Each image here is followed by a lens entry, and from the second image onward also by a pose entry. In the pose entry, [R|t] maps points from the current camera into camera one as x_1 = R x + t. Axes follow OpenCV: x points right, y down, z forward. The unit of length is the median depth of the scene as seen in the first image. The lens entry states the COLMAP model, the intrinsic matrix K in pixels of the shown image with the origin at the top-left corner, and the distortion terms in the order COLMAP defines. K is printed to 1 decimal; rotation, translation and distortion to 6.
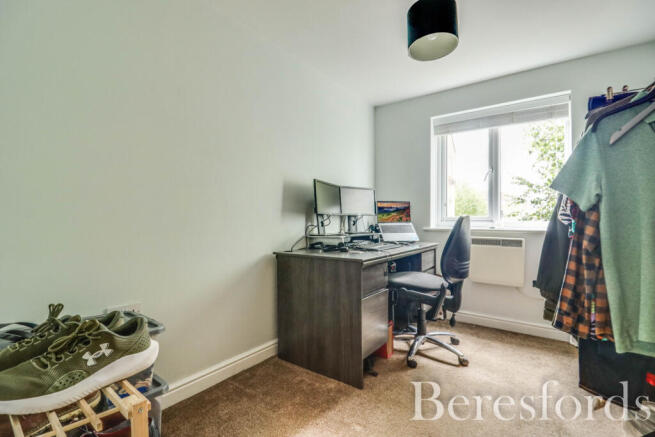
lens RADIAL K [[311.4, 0, 330.1], [0, 311.4, 217.2], [0, 0, 1]] dist [-0.015622, -0.001312]
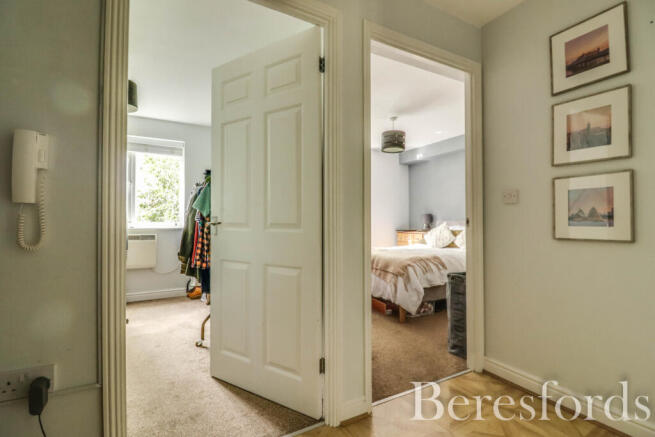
lens RADIAL K [[311.4, 0, 330.1], [0, 311.4, 217.2], [0, 0, 1]] dist [-0.015622, -0.001312]
pose [[0.396643, 0.005366, 0.917957, -1.021506], [0.000176, 0.999982, -0.005921, -0.002942], [-0.917973, 0.002511, 0.396635, -0.878063]]
